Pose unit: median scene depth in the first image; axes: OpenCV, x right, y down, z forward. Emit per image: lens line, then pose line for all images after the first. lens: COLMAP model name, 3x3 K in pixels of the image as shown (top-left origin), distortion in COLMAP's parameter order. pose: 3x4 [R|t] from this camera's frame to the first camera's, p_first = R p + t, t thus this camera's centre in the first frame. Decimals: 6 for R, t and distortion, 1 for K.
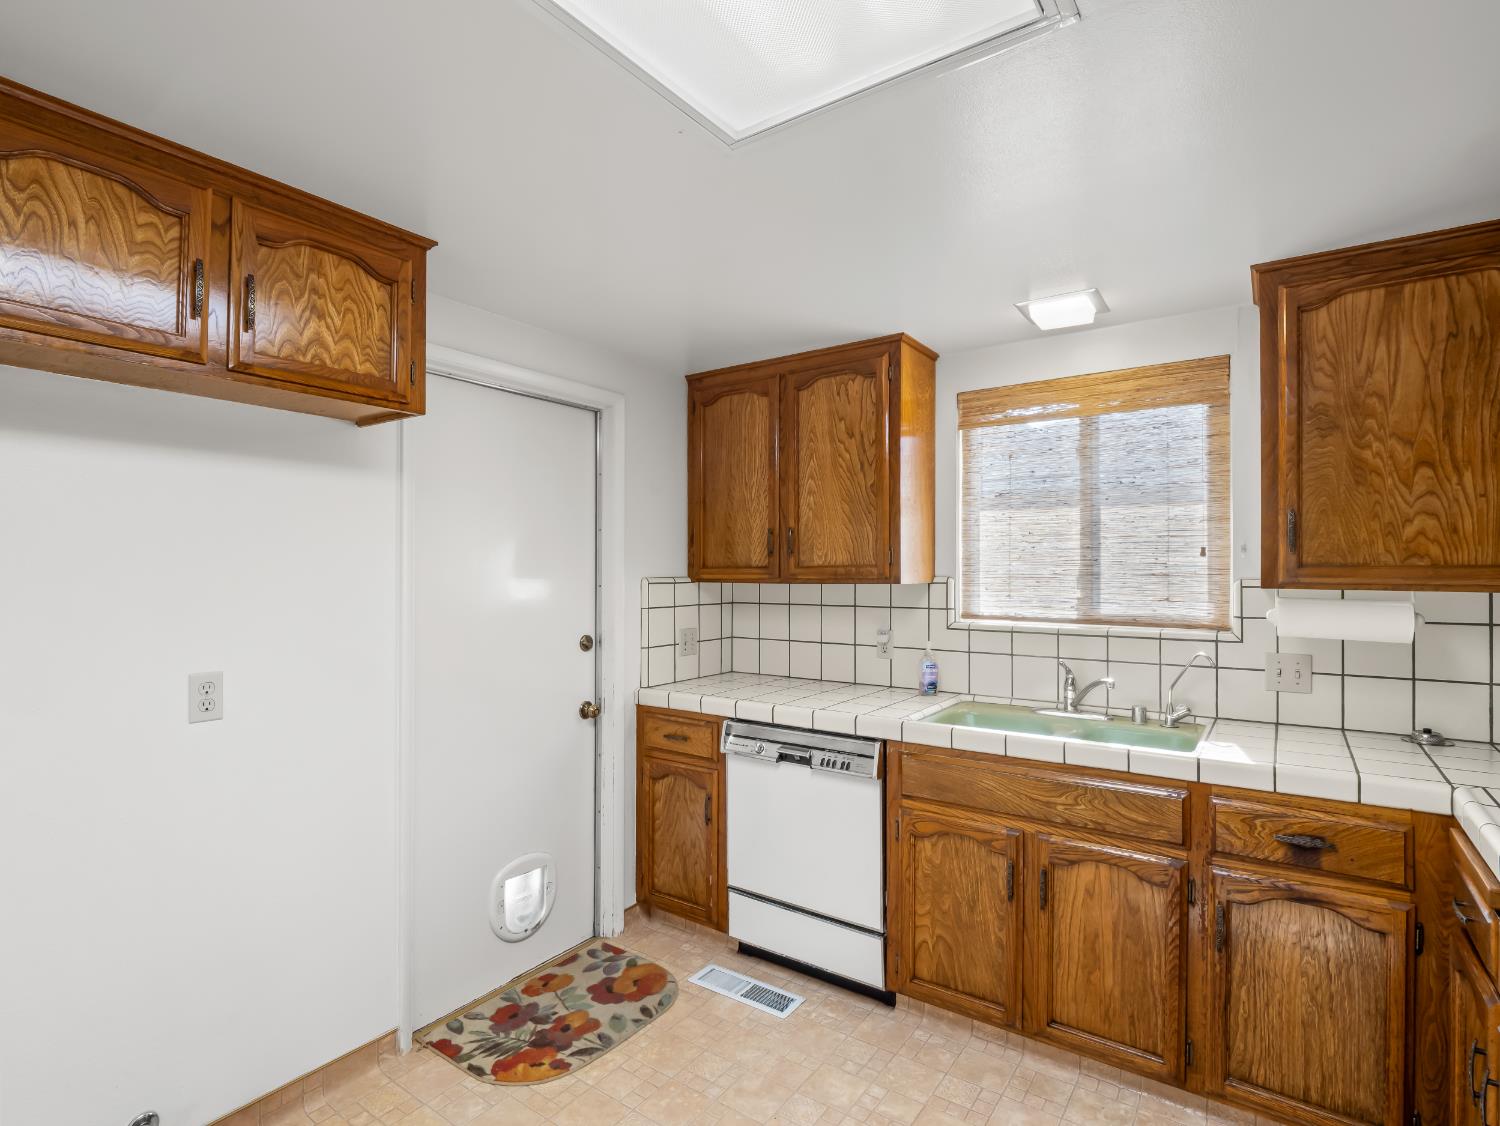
lens RADIAL K [[767.7, 0, 744.6], [0, 767.7, 566.4], [0, 0, 1]] dist [0.000703, -0.000718]
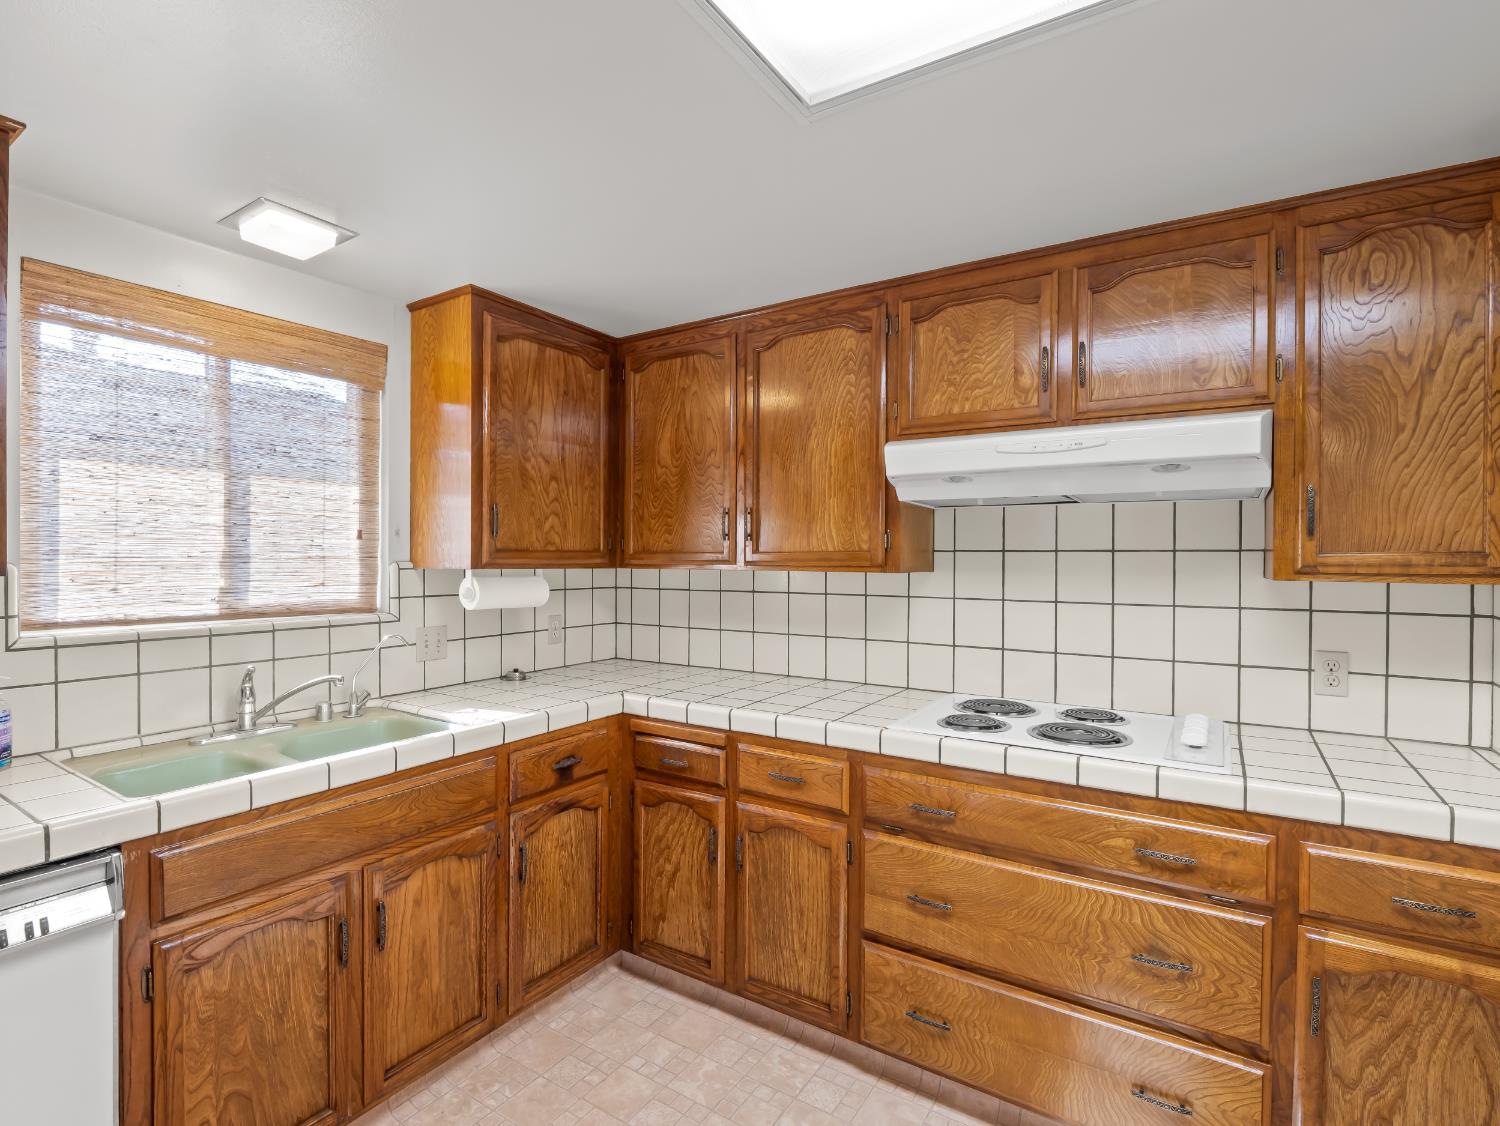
lens RADIAL K [[732.9, 0, 754.3], [0, 732.9, 558.1], [0, 0, 1]] dist [-0.010962, -0.004511]
pose [[-0.047909, -0.001929, 0.998850, -0.333005], [-0.006474, 0.999978, 0.001620, 0.005989], [-0.998831, -0.006389, -0.047920, 0.480065]]
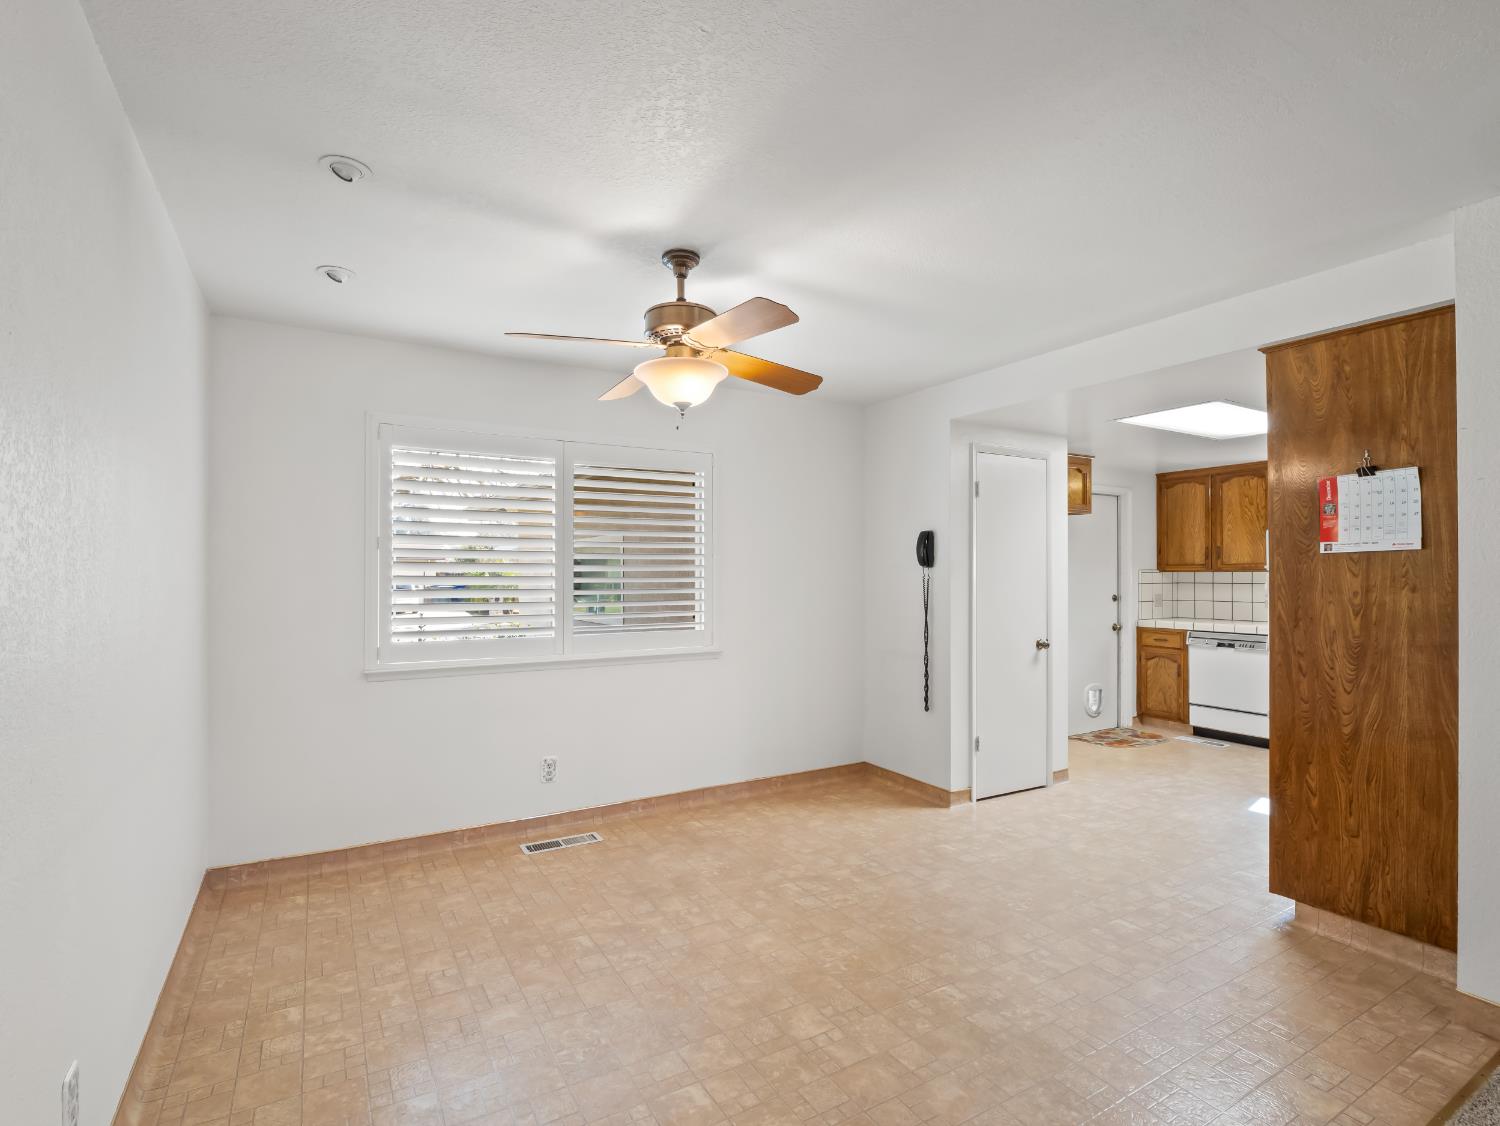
lens RADIAL K [[732.9, 0, 738.2], [0, 732.9, 570.8], [0, 0, 1]] dist [-0.010962, -0.004511]
pose [[0.903846, -0.006160, -0.427814, -0.303430], [0.009998, 0.999927, 0.006724, -0.008916], [0.427742, -0.010355, 0.903842, -1.532957]]
